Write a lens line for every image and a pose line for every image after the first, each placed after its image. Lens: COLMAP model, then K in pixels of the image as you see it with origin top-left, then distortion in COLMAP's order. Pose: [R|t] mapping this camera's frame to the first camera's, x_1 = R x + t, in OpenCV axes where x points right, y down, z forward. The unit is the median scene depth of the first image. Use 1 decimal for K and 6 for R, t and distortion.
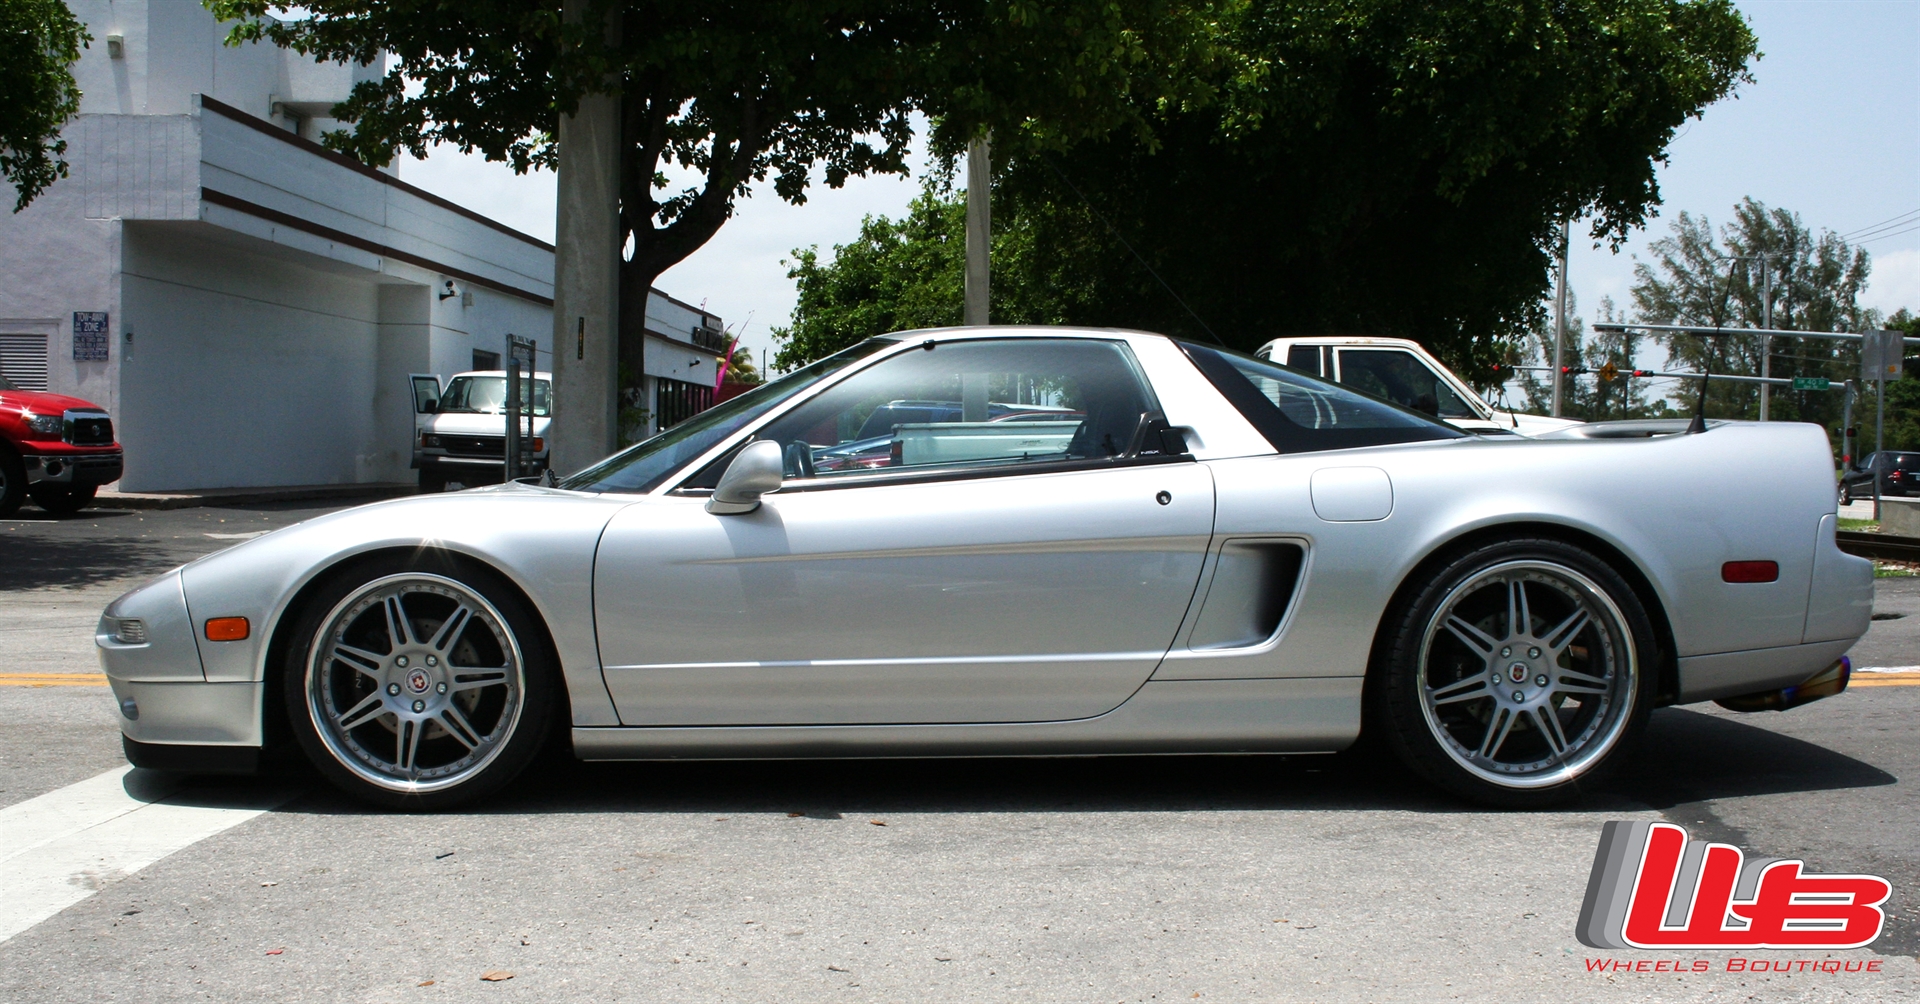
lens RADIAL K [[2237.7, 0, 965.7], [0, 2237.7, 516.4], [0, 0, 1]] dist [-0.061548, 0.000000]
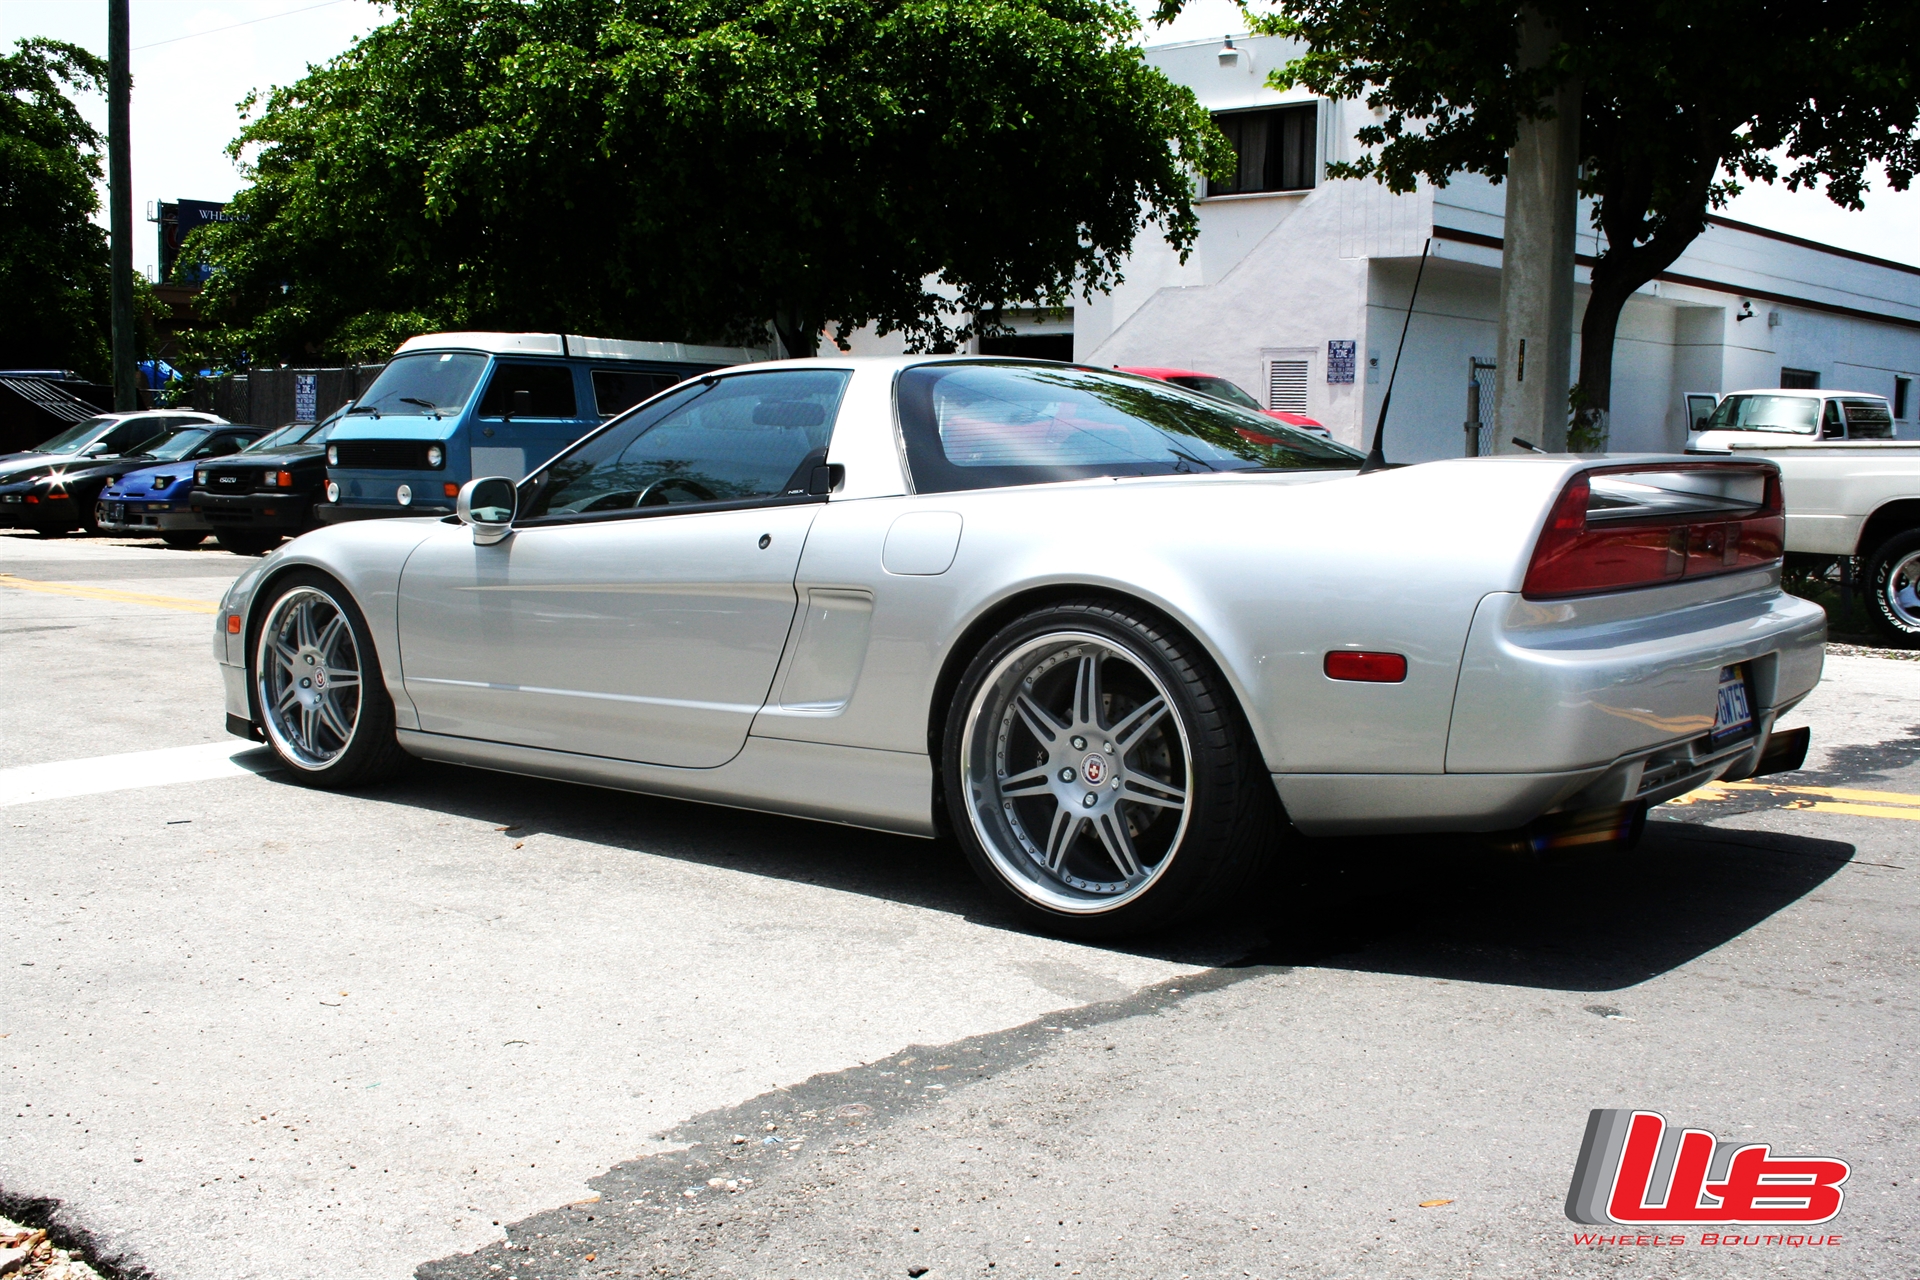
lens RADIAL K [[2008.0, 0, 965.8], [0, 2008.0, 644.9], [0, 0, 1]] dist [-0.007070, 0.000000]
pose [[0.788173, 0.066236, -0.611879, 0.097646], [-0.028480, 0.997052, 0.071244, -0.003972], [0.614794, -0.038726, 0.787736, 0.057448]]
